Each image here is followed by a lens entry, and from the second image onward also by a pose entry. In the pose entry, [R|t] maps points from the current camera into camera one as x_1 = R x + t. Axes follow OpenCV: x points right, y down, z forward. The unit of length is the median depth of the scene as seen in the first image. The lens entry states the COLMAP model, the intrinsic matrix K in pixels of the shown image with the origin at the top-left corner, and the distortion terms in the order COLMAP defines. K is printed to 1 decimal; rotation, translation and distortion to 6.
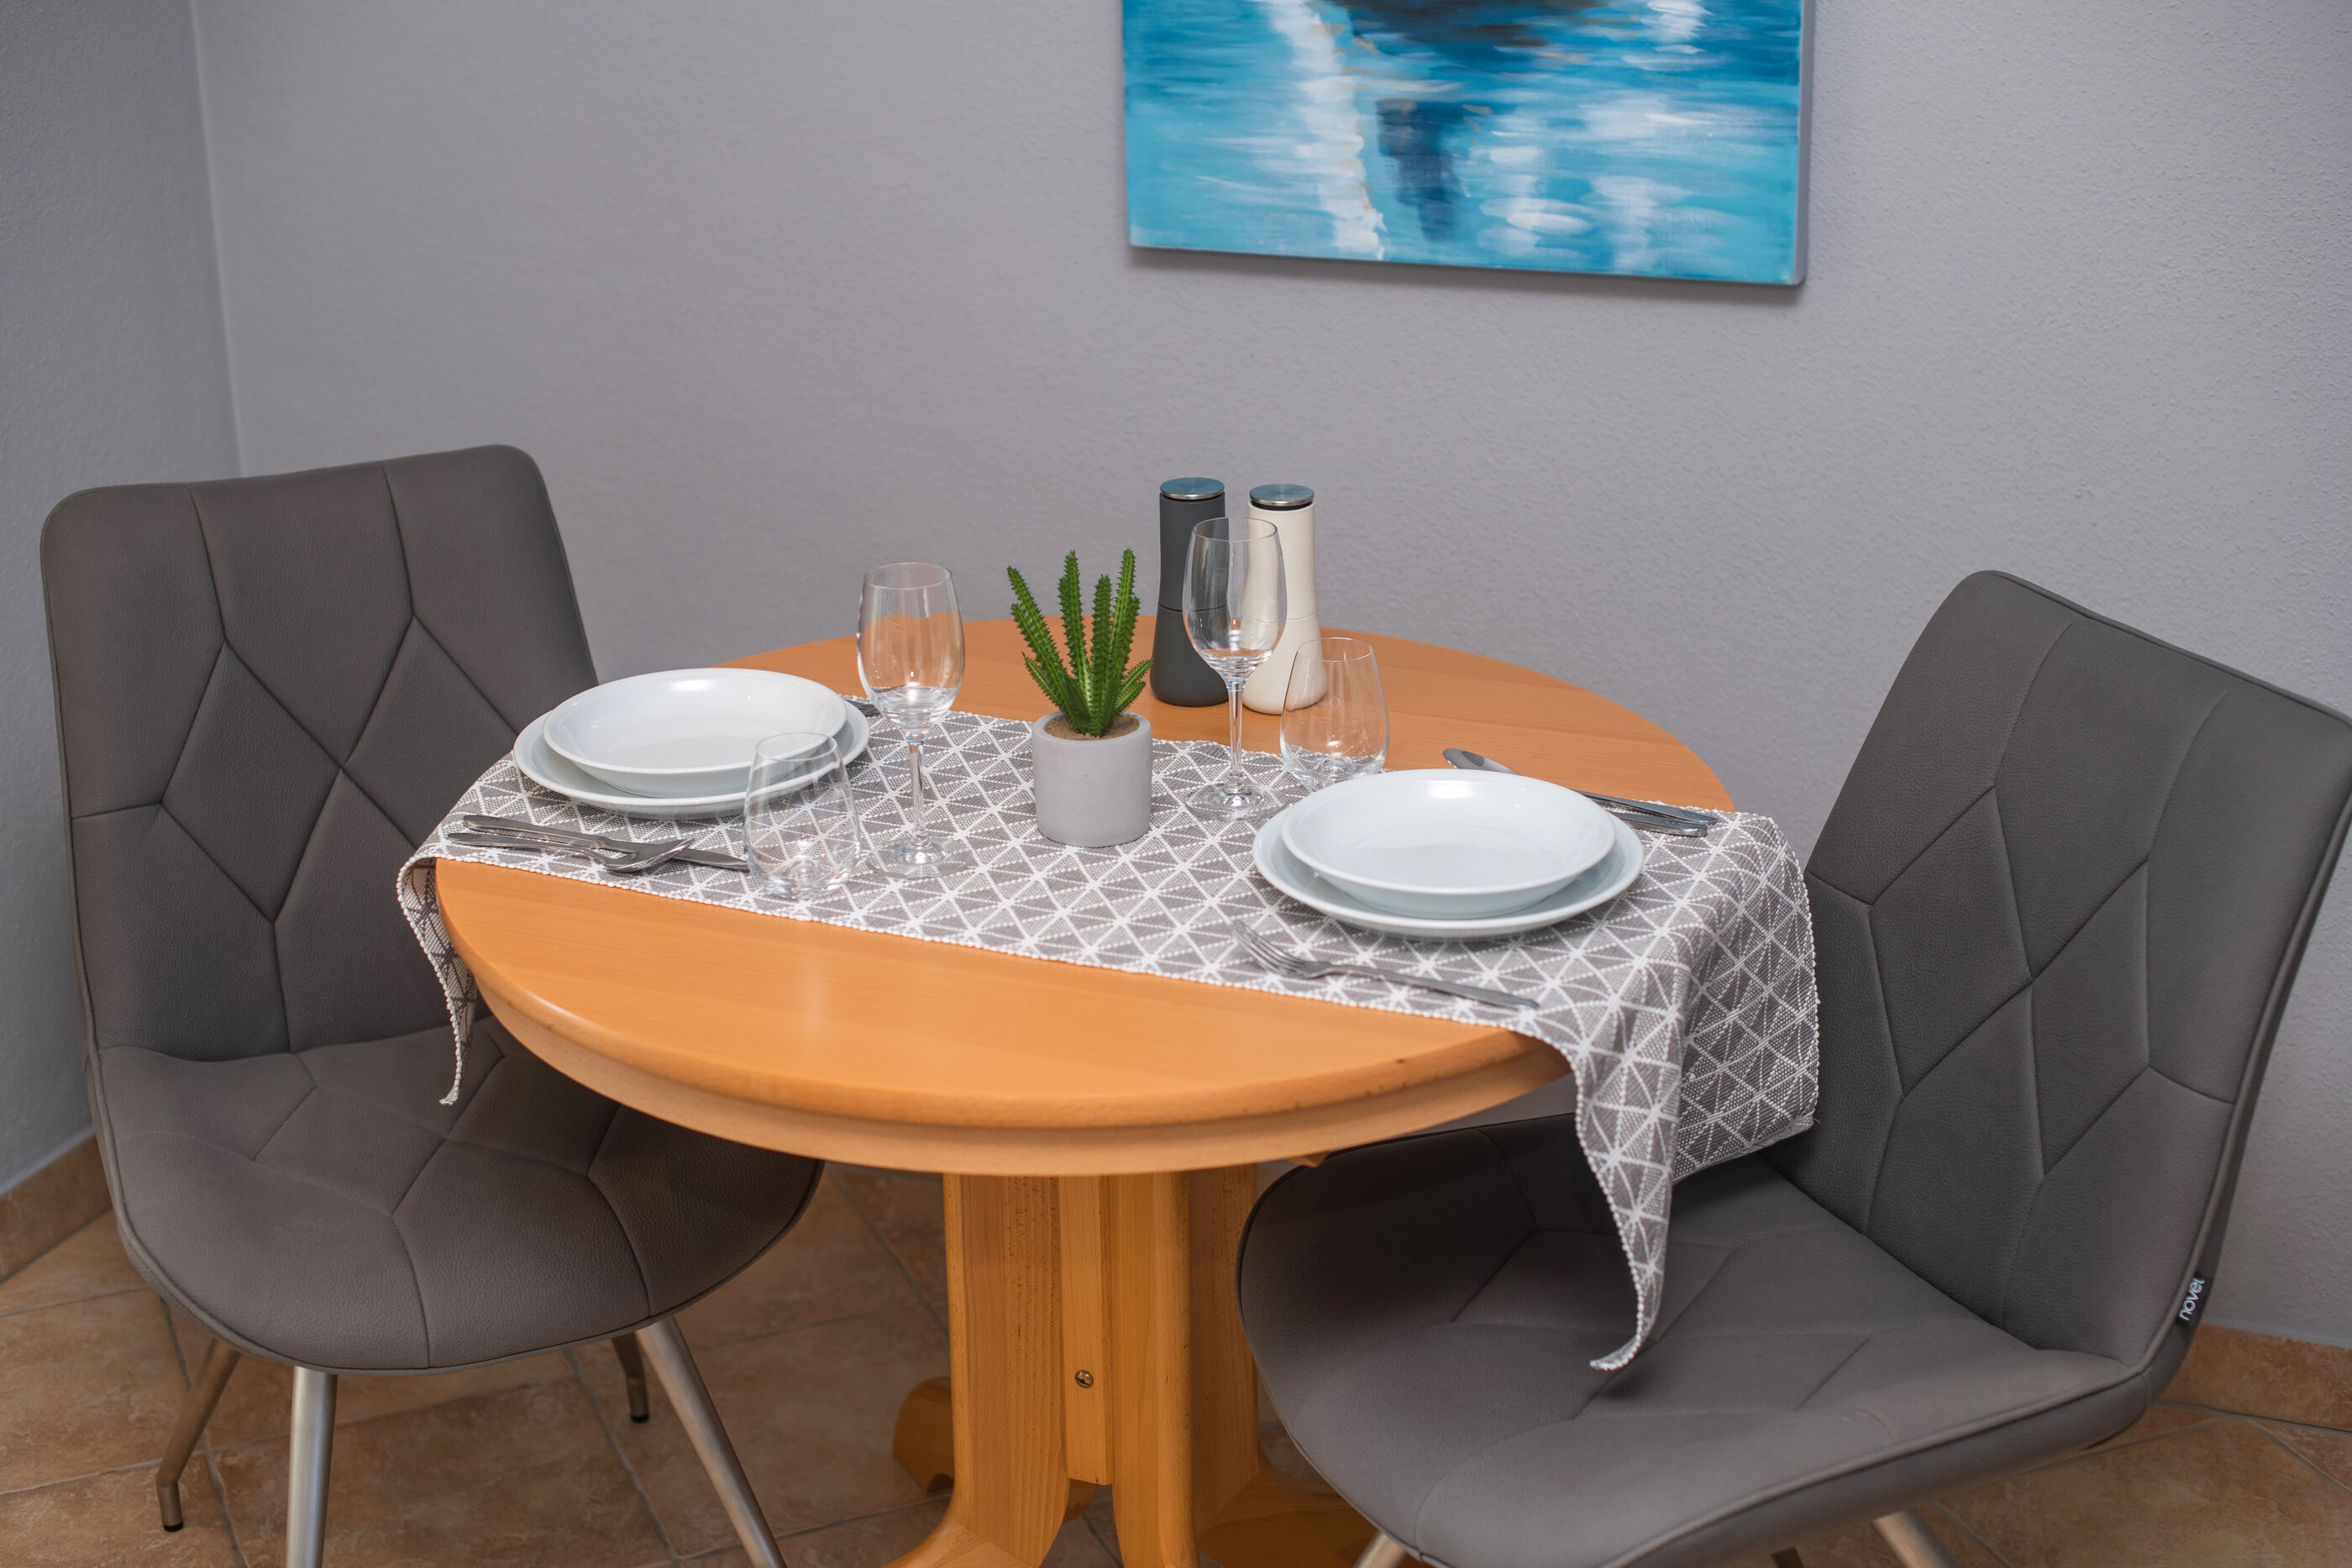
lens RADIAL K [[3464.3, 0, 1175.2], [0, 3464.3, 784.8], [0, 0, 1]] dist [-0.028947, 0.065540]
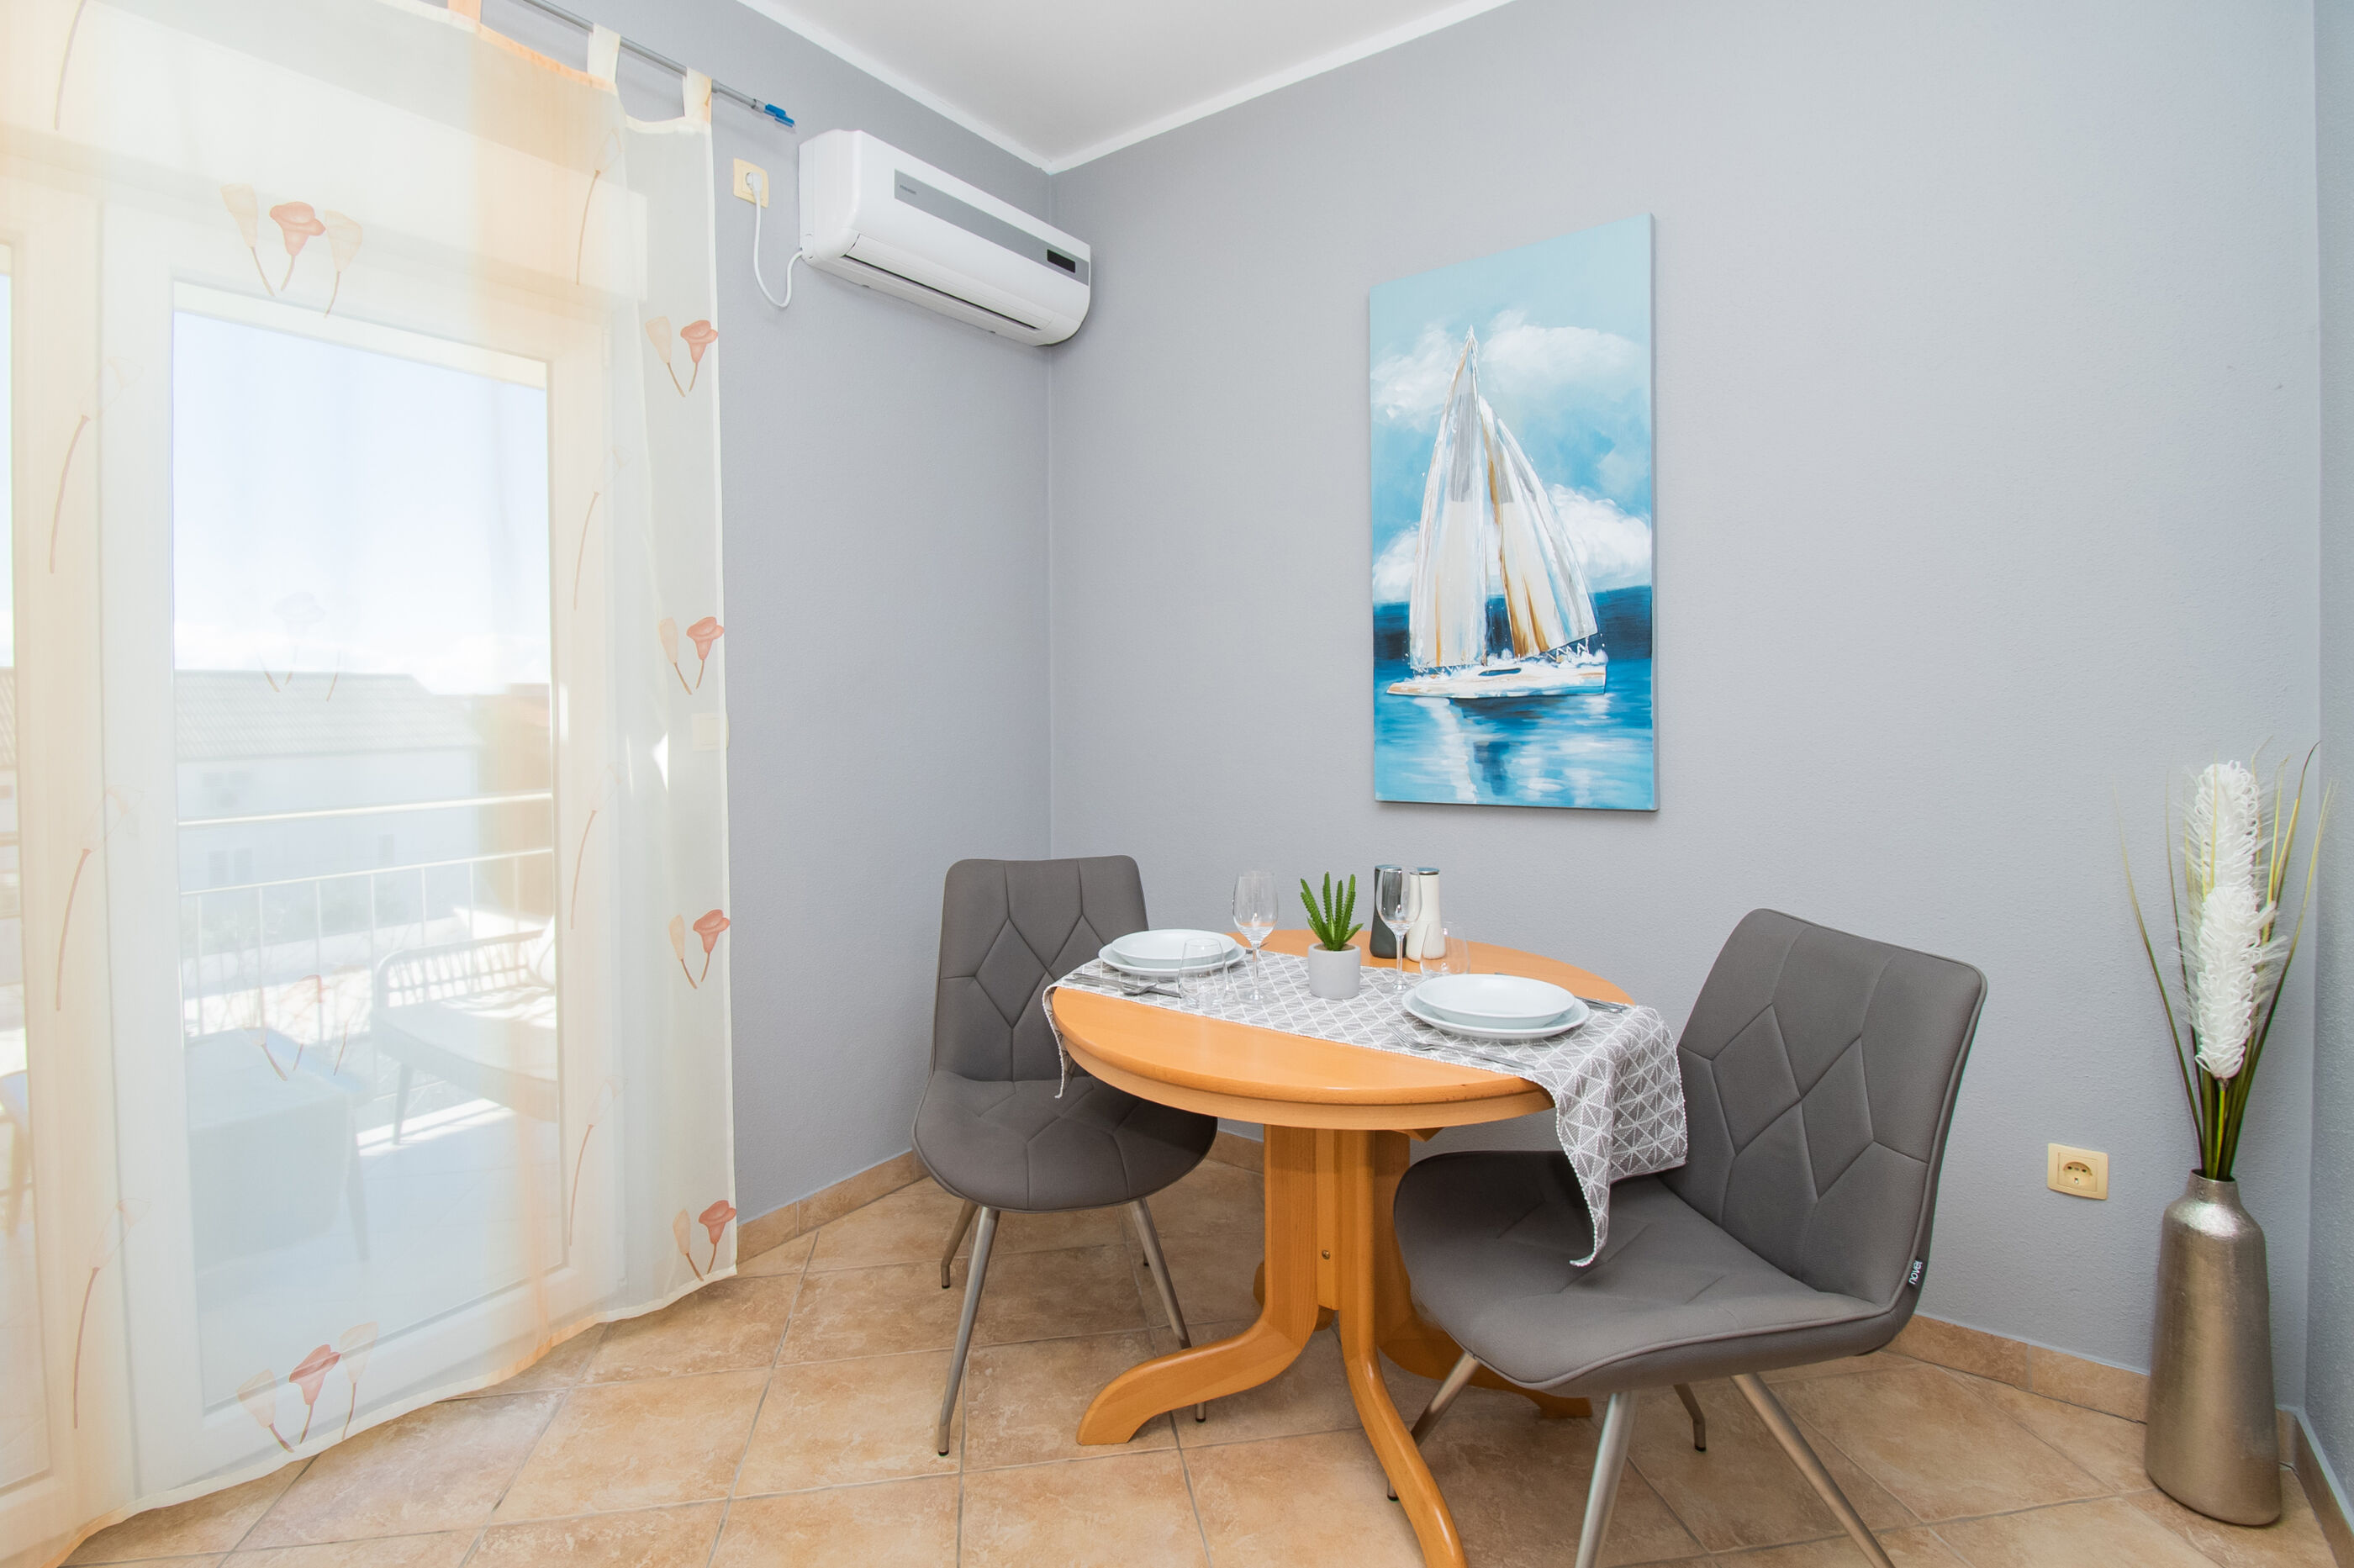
lens RADIAL K [[1092.1, 0, 1157.3], [0, 1092.1, 768.0], [0, 0, 1]] dist [0.011034, -0.000042]
pose [[0.967716, -0.000229, -0.252044, 0.046244], [-0.073763, 0.955960, -0.284077, 0.086037], [0.241009, 0.293497, 0.925081, 0.260173]]
